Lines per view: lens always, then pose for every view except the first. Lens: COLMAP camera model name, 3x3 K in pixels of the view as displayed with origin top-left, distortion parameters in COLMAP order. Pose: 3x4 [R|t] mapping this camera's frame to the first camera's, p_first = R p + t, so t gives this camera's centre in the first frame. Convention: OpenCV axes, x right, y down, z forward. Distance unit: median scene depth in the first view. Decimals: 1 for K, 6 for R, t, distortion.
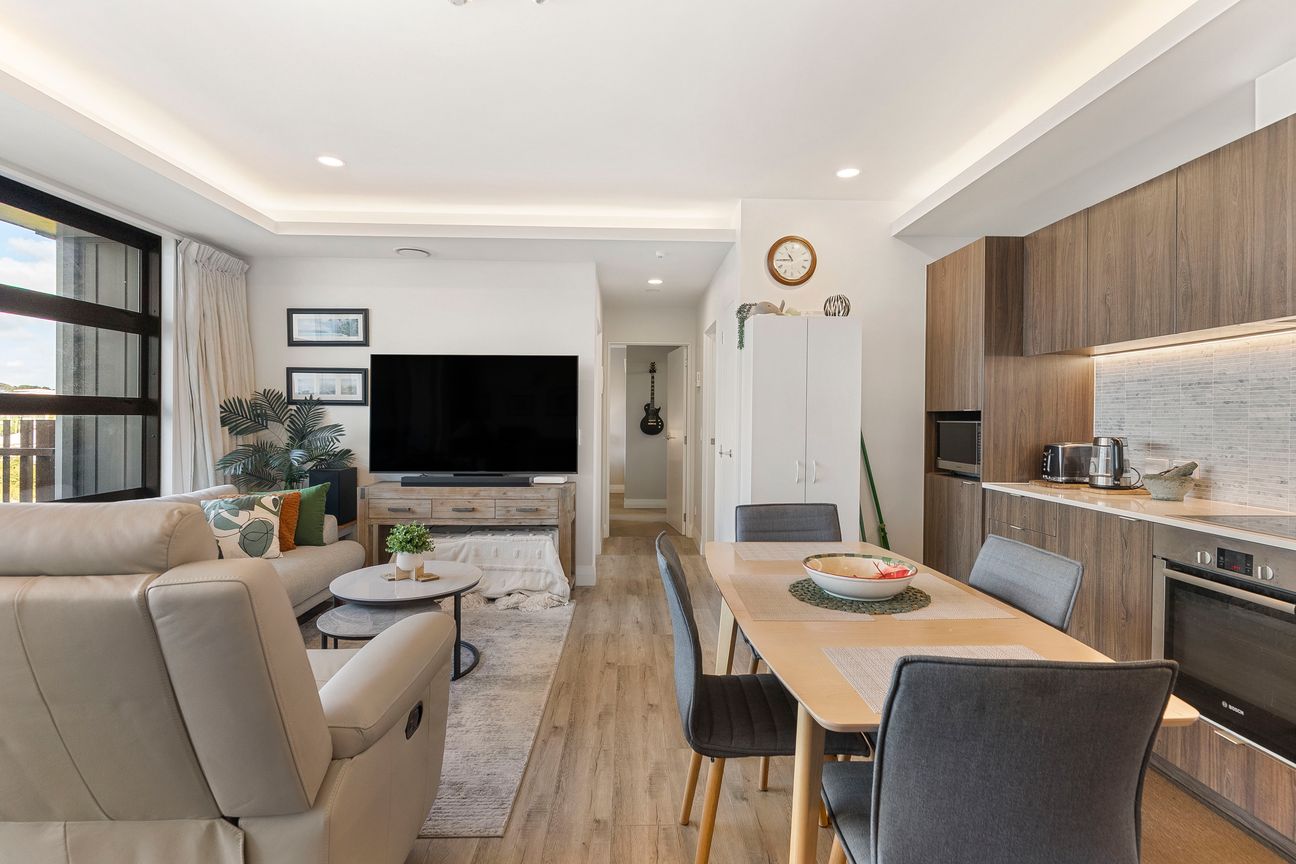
lens RADIAL K [[622.7, 0, 653.5], [0, 622.7, 424.9], [0, 0, 1]] dist [0.001361, 0.000103]
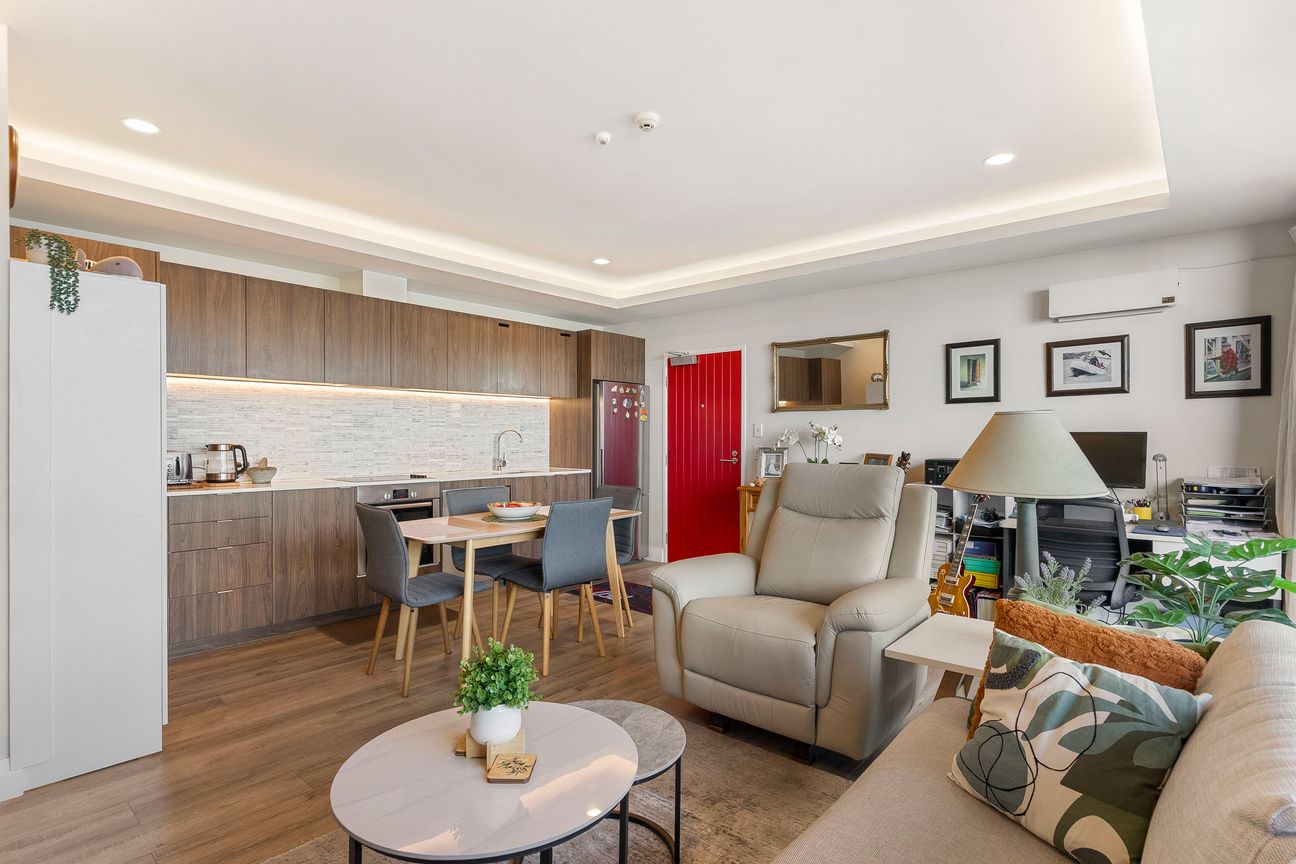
lens RADIAL K [[638.2, 0, 648.0], [0, 638.2, 432.0], [0, 0, 1]] dist [0.000779, 0.000096]
pose [[-0.728002, -0.003179, 0.685568, -0.622294], [-0.000871, 0.999993, 0.003711, -0.008312], [-0.685574, 0.002104, -0.727999, 0.972033]]
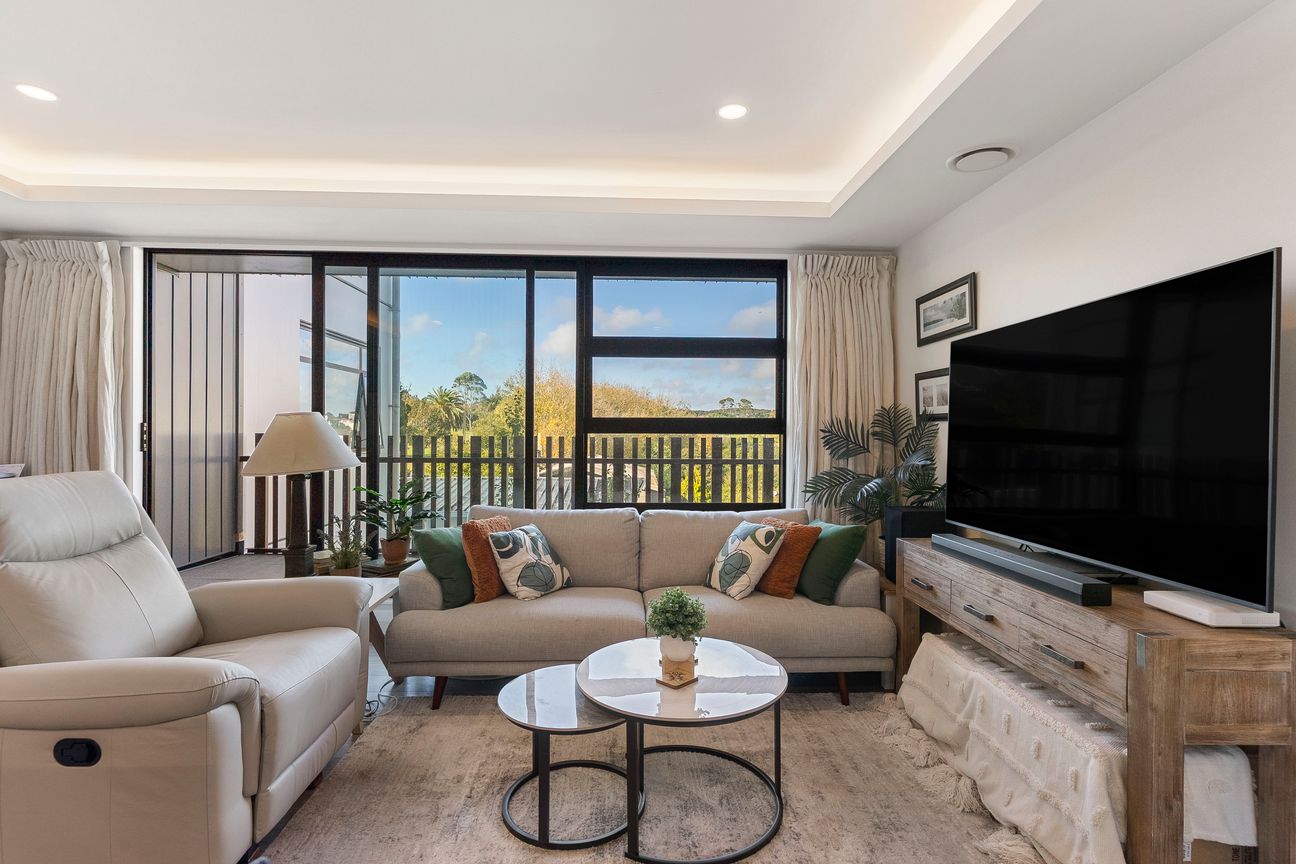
lens RADIAL K [[622.7, 0, 653.5], [0, 622.7, 424.9], [0, 0, 1]] dist [0.001361, 0.000103]
pose [[0.017697, -0.013314, -0.999755, 0.218629], [-0.014717, 0.999800, -0.013575, -0.012134], [0.999735, 0.014953, 0.017498, 0.721598]]
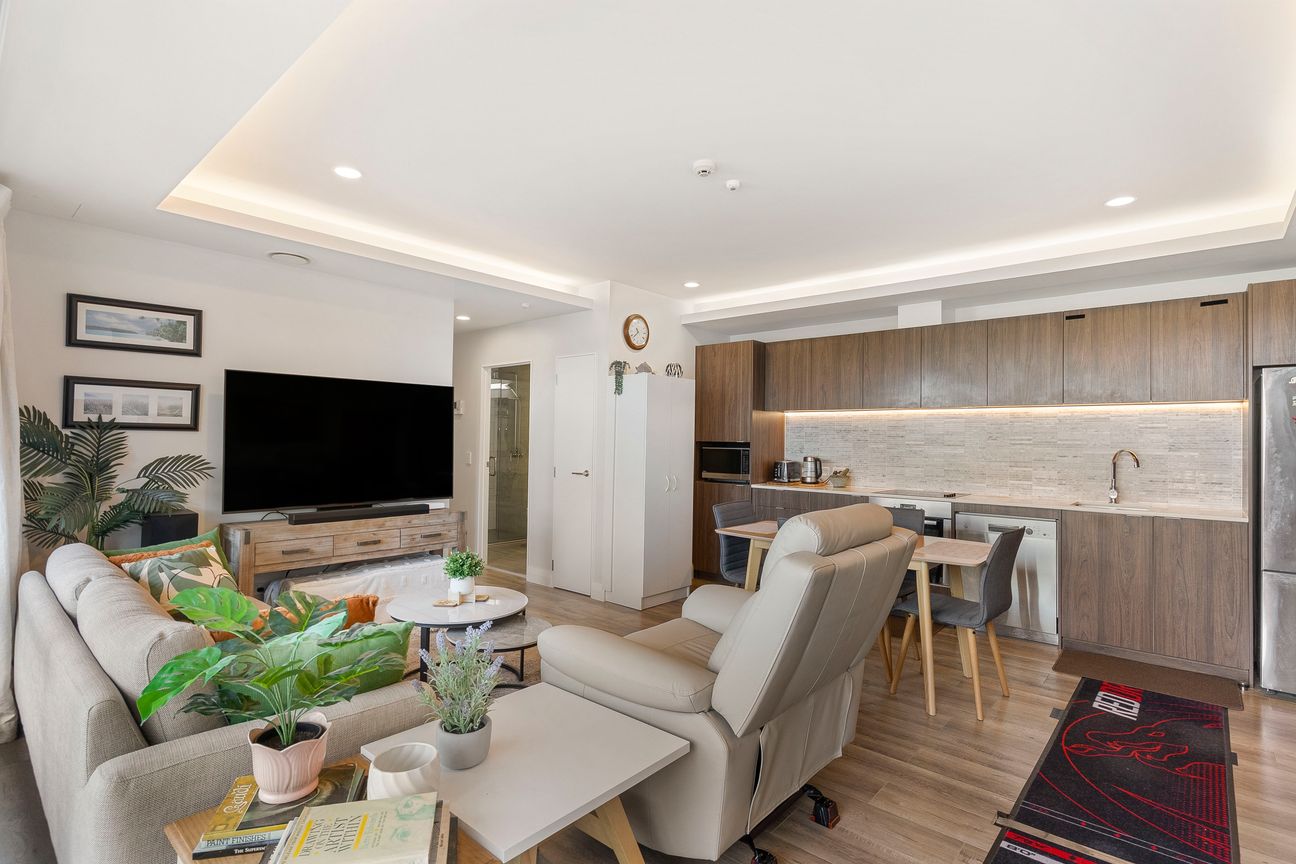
lens RADIAL K [[622.7, 0, 653.5], [0, 622.7, 424.9], [0, 0, 1]] dist [0.001361, 0.000103]
pose [[0.683347, 0.019032, 0.729846, -0.714846], [-0.001327, 0.999691, -0.024827, -0.021571], [-0.730093, 0.015997, 0.683161, 0.027384]]
